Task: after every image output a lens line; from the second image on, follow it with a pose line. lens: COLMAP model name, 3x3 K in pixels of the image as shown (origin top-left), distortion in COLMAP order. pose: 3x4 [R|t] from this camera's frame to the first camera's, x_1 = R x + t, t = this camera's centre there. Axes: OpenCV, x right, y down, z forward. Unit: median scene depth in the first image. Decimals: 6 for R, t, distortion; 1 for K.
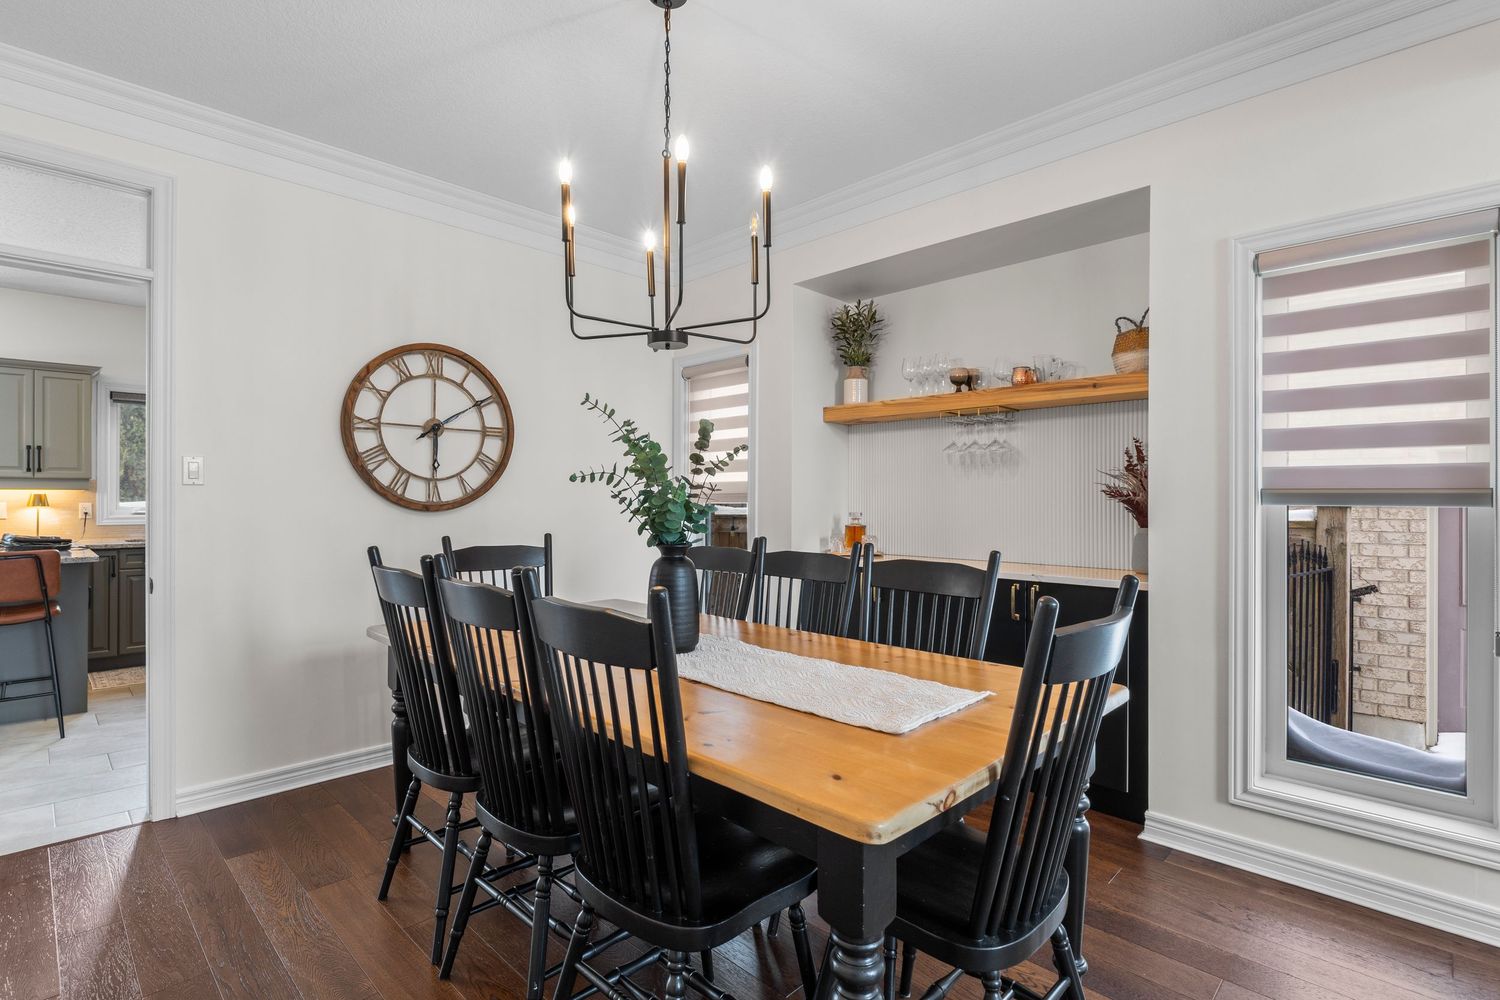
lens RADIAL K [[710.9, 0, 750.3], [0, 710.9, 497.1], [0, 0, 1]] dist [-0.005537, 0.000307]
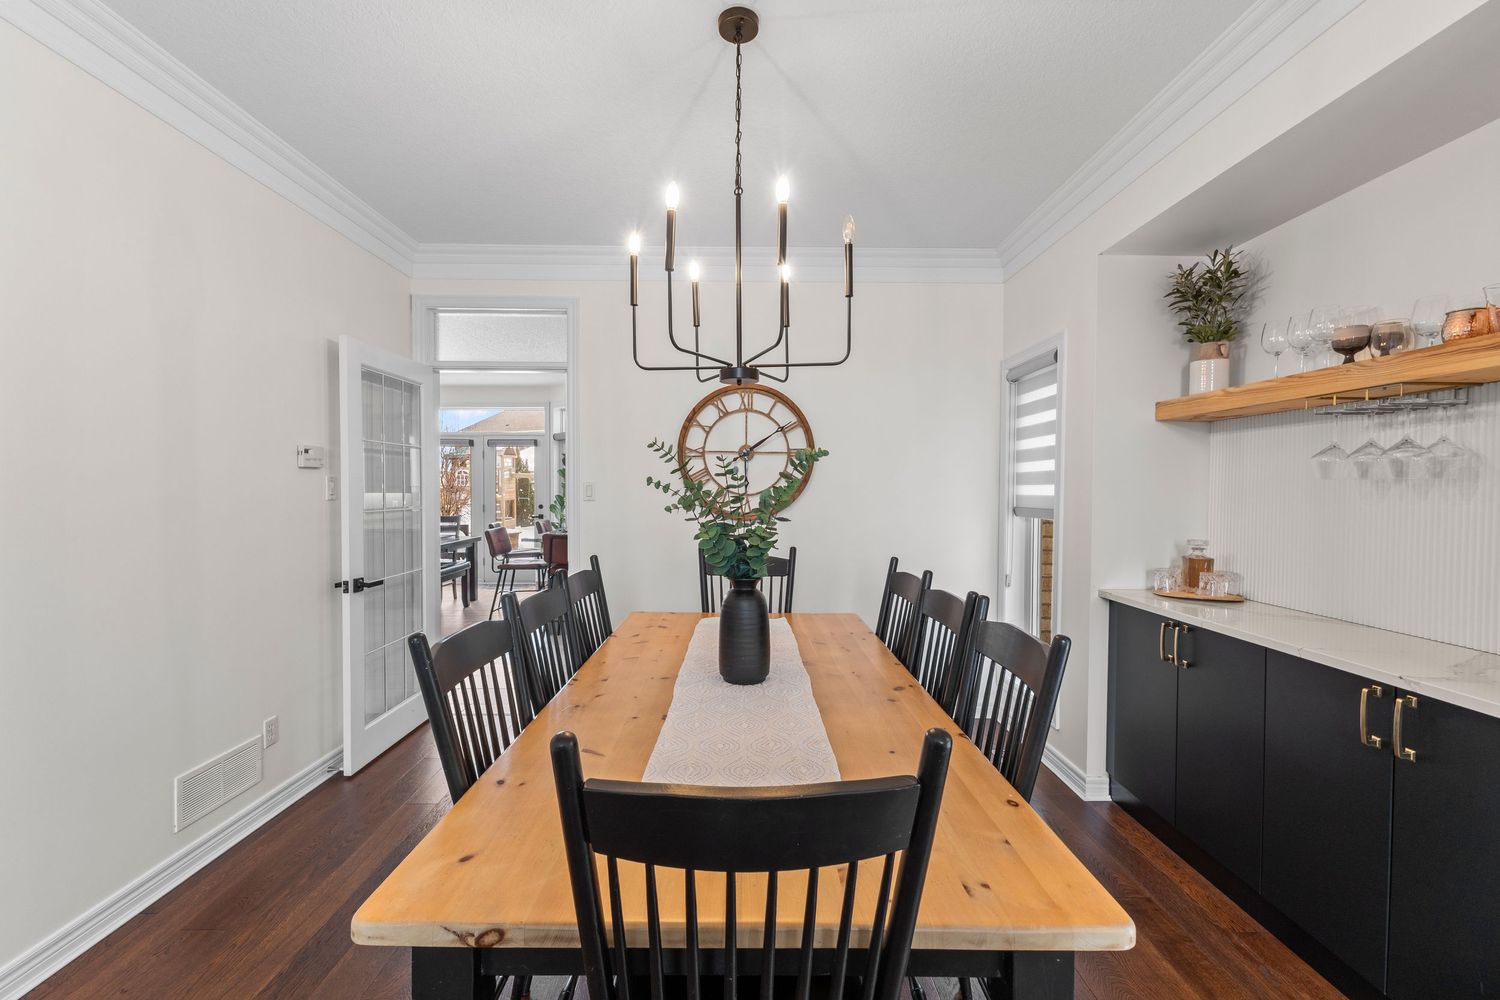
lens RADIAL K [[638.8, 0, 747.6], [0, 638.8, 501.6], [0, 0, 1]] dist [0.003157, 0.000850]
pose [[0.704305, 0.018964, -0.709644, 0.331353], [-0.003677, 0.999727, 0.023067, -0.037414], [0.709888, -0.013637, 0.704183, 0.219397]]
